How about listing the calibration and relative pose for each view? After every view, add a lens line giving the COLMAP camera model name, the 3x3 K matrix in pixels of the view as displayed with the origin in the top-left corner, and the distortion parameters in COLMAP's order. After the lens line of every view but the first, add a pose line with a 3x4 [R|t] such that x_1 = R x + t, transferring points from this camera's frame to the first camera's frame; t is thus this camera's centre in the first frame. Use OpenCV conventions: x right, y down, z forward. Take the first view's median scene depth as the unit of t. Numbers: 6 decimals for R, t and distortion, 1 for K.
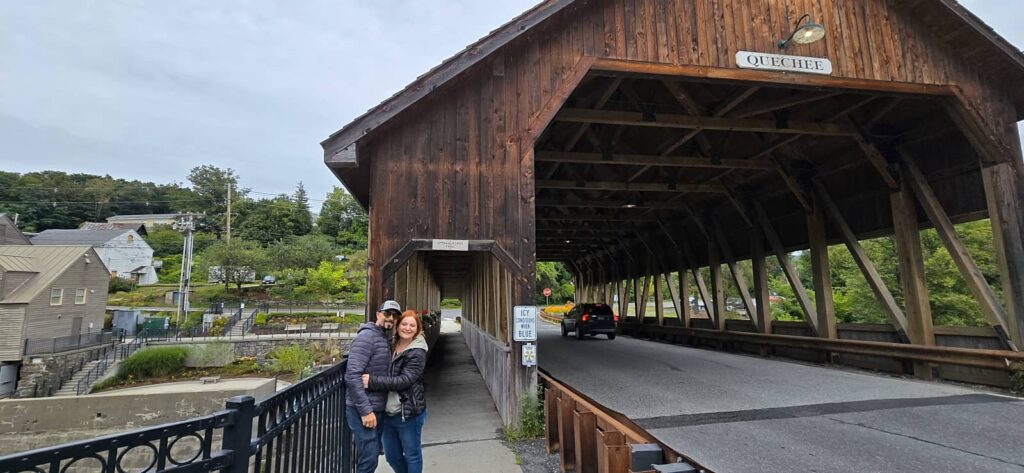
lens RADIAL K [[419.3, 0, 519.0], [0, 419.3, 232.6], [0, 0, 1]] dist [-0.003740, 0.000044]
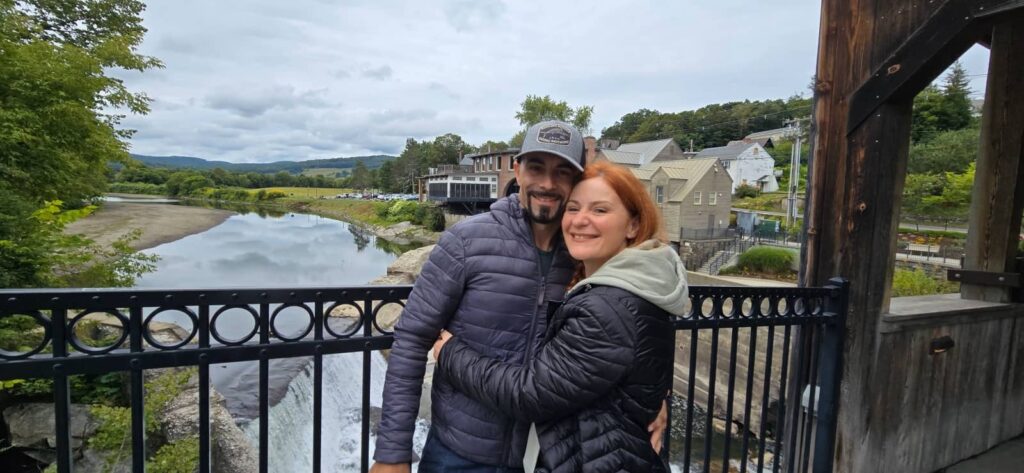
lens RADIAL K [[419.3, 0, 517.1], [0, 419.3, 227.7], [0, 0, 1]] dist [-0.003740, 0.000044]
pose [[0.279836, 0.099572, -0.954870, -0.002228], [0.093400, 0.987065, 0.130301, 0.016413], [0.955494, -0.125648, 0.266916, 0.074283]]
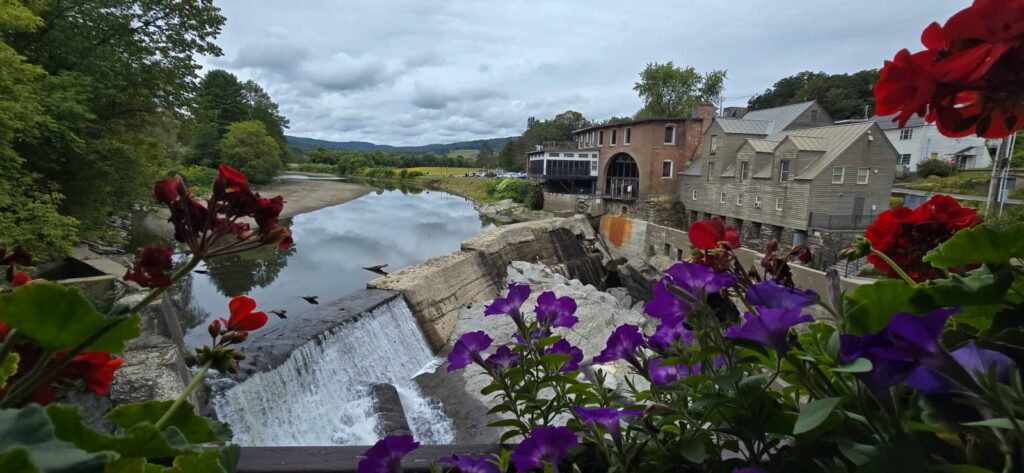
lens RADIAL K [[419.3, 0, 513.0], [0, 419.3, 229.7], [0, 0, 1]] dist [-0.003740, 0.000044]
pose [[-0.028502, 0.155414, -0.987438, -0.046534], [0.103122, 0.983026, 0.151743, 0.036764], [0.994260, -0.097501, -0.044045, 0.188056]]
